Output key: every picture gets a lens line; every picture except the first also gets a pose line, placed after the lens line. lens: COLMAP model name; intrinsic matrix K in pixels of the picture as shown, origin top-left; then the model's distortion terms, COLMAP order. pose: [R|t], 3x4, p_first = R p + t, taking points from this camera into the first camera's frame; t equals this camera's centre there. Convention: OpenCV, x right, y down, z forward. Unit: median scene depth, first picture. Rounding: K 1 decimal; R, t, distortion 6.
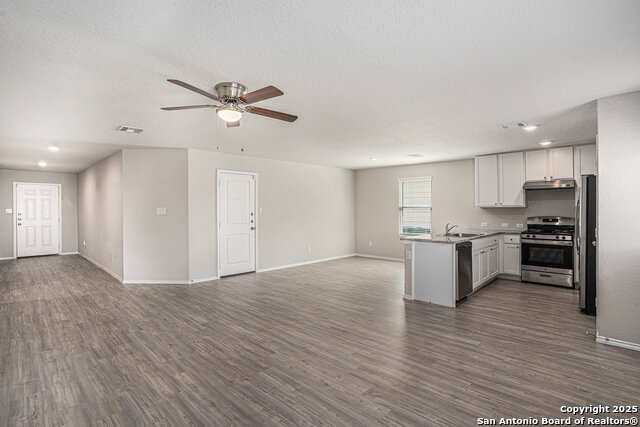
lens RADIAL K [[316.0, 0, 314.9], [0, 316.0, 192.5], [0, 0, 1]] dist [-0.044688, 0.015536]
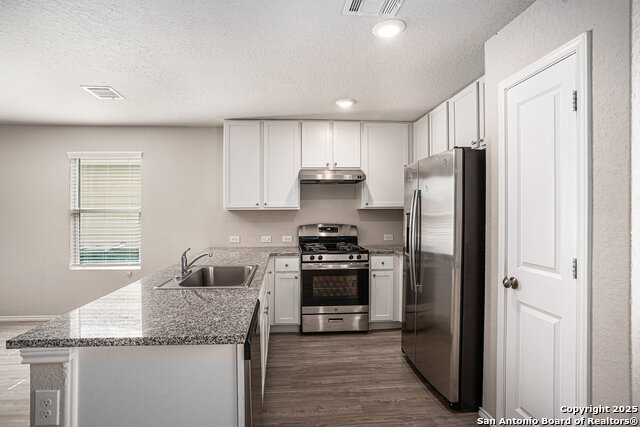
lens RADIAL K [[316.0, 0, 319.6], [0, 316.0, 211.9], [0, 0, 1]] dist [-0.044688, 0.015536]
pose [[0.651531, -0.008113, 0.758579, 0.276071], [-0.031357, 0.998800, 0.037614, 0.032834], [-0.757974, -0.048294, 0.650495, 0.701253]]
